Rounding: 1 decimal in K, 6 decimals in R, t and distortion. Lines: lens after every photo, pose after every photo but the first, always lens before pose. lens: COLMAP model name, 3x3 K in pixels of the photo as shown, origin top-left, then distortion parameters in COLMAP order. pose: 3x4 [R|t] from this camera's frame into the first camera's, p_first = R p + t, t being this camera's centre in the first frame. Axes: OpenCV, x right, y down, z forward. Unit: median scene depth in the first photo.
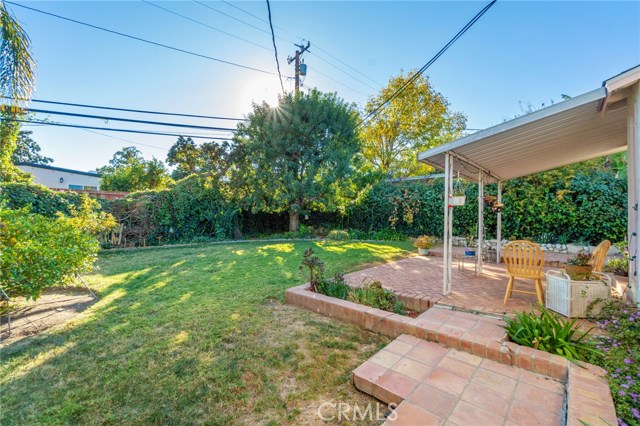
lens RADIAL K [[281.6, 0, 317.8], [0, 281.6, 212.0], [0, 0, 1]] dist [-0.007733, 0.001506]
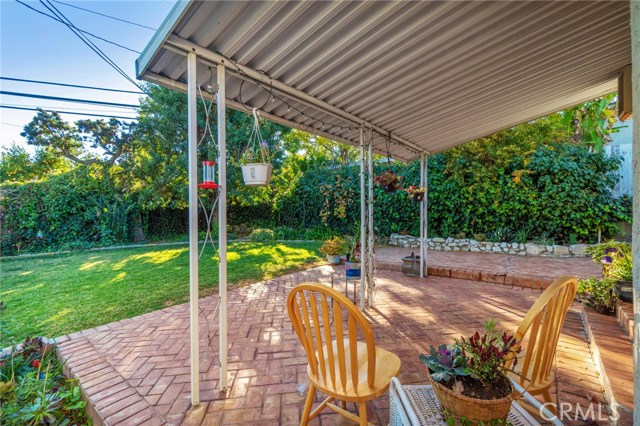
lens RADIAL K [[281.6, 0, 321.3], [0, 281.6, 212.5], [0, 0, 1]] dist [-0.007733, 0.001506]
pose [[0.998001, -0.022107, 0.059210, 0.287697], [0.020776, 0.999520, 0.022995, 0.005400], [-0.059690, -0.021719, 0.997981, 0.273828]]
